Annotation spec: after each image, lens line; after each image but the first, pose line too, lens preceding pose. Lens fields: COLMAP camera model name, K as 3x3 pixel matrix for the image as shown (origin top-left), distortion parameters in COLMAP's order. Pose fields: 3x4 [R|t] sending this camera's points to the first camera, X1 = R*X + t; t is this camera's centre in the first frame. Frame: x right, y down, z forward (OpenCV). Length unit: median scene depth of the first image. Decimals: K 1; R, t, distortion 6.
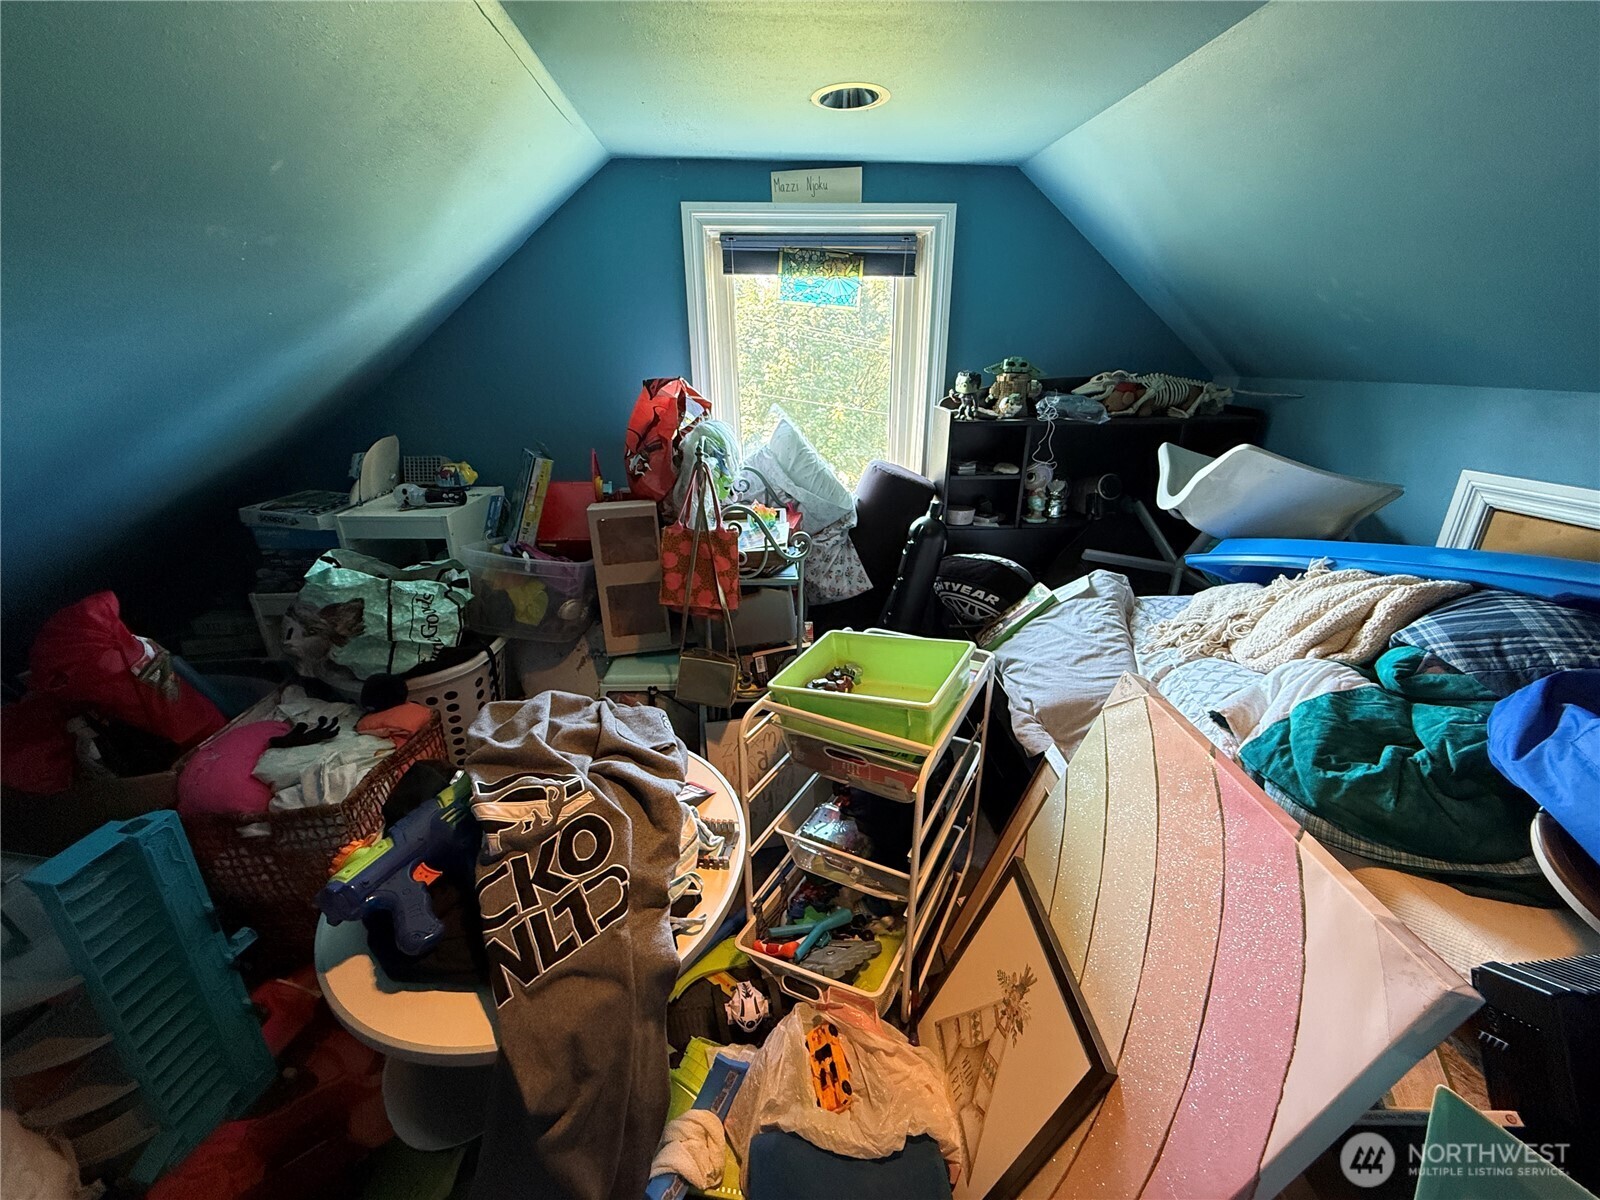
lens RADIAL K [[639.2, 0, 801.8], [0, 639.2, 600.3], [0, 0, 1]] dist [0.001417, 0.000328]
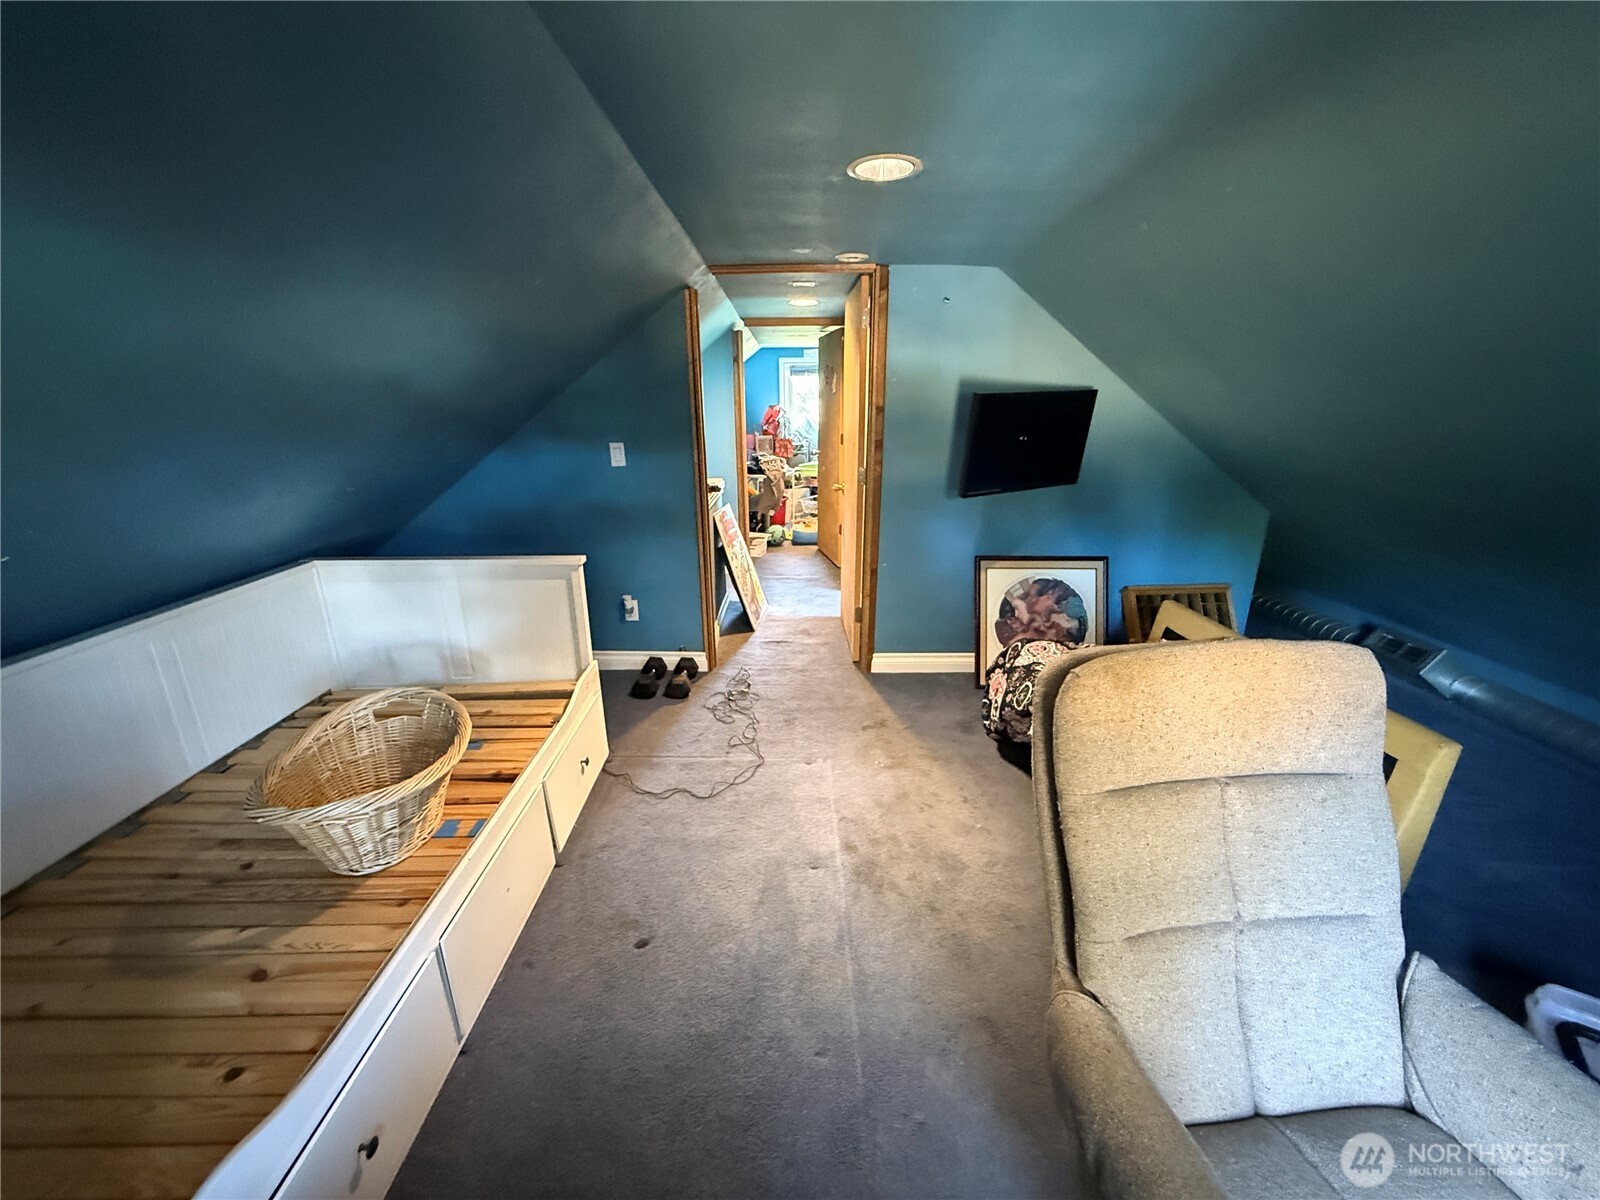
lens RADIAL K [[639.2, 0, 799.2], [0, 639.2, 598.0], [0, 0, 1]] dist [0.001417, 0.000328]
pose [[0.997289, 0.026840, -0.068516, 0.264942], [-0.029353, 0.998923, -0.035947, 1.098900], [0.067477, 0.037860, 0.997002, -3.223668]]
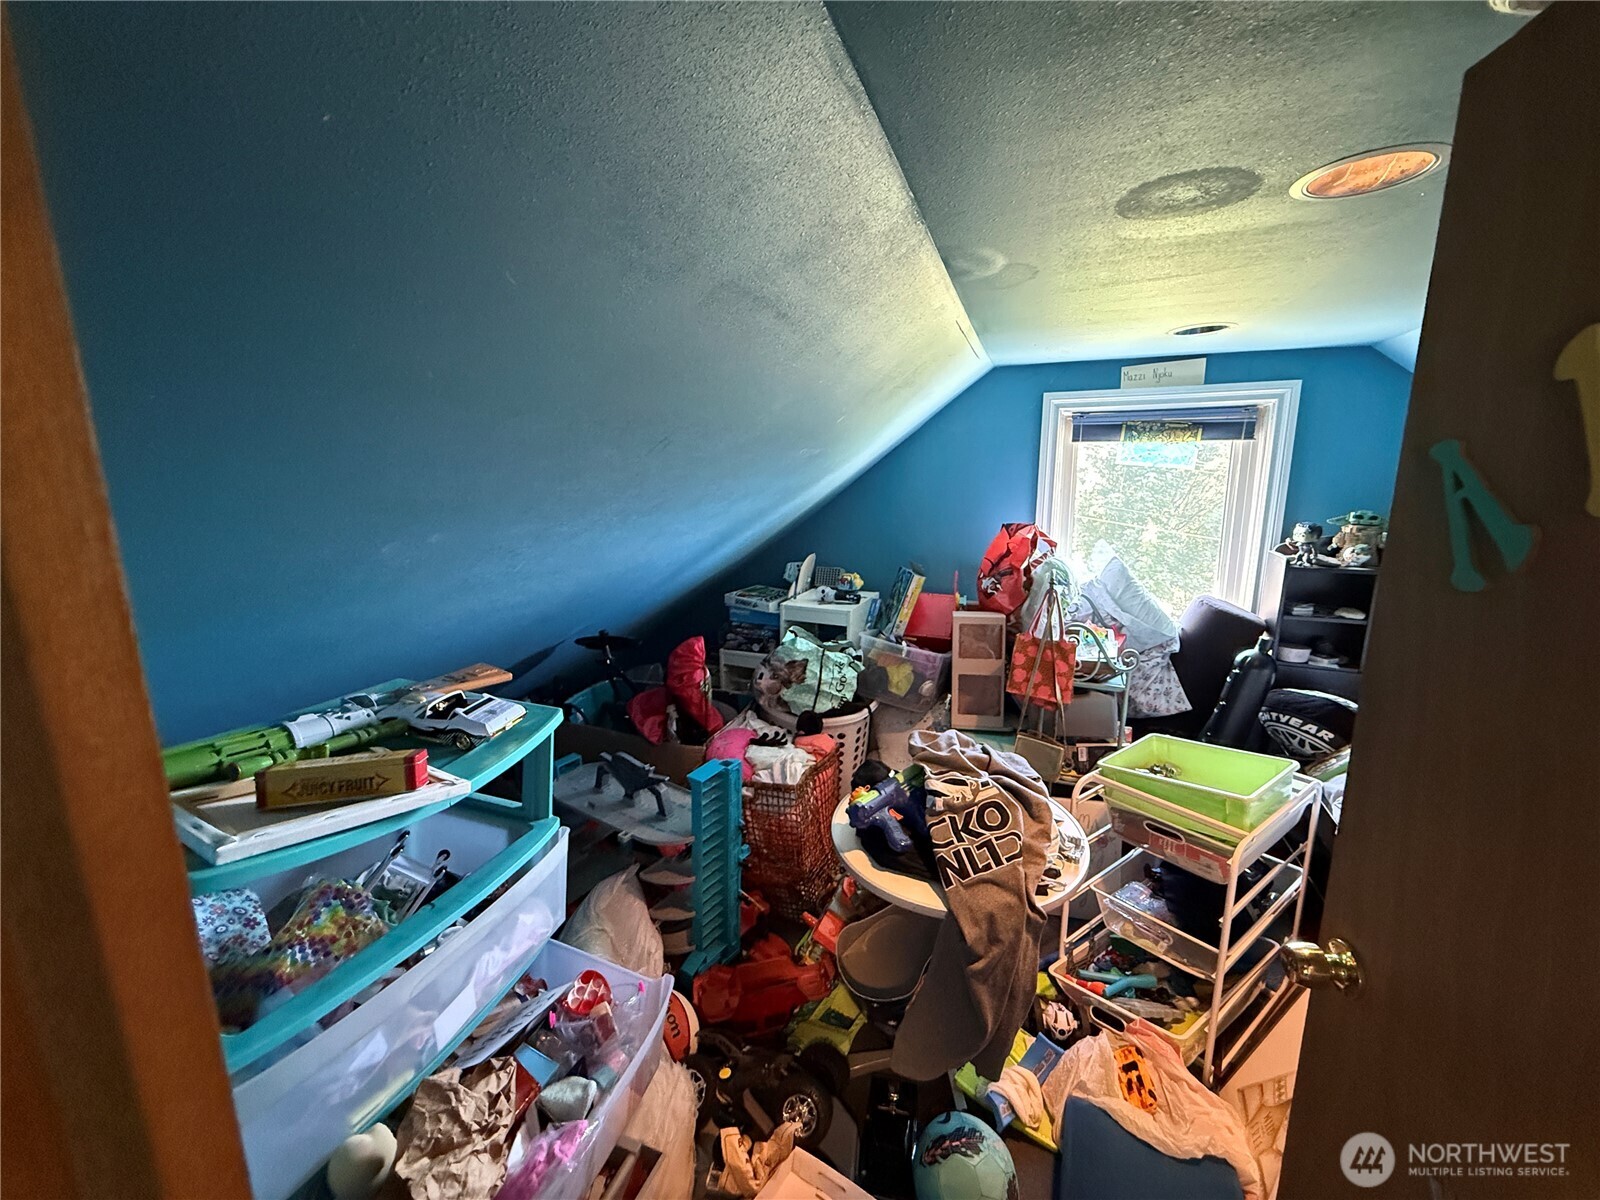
lens RADIAL K [[639.2, 0, 798.5], [0, 639.2, 599.1], [0, 0, 1]] dist [0.001417, 0.000328]
pose [[0.903321, 0.081948, -0.421066, -0.068358], [-0.152245, 0.978928, -0.136093, 0.062988], [0.401040, 0.187041, 0.896762, -0.381111]]
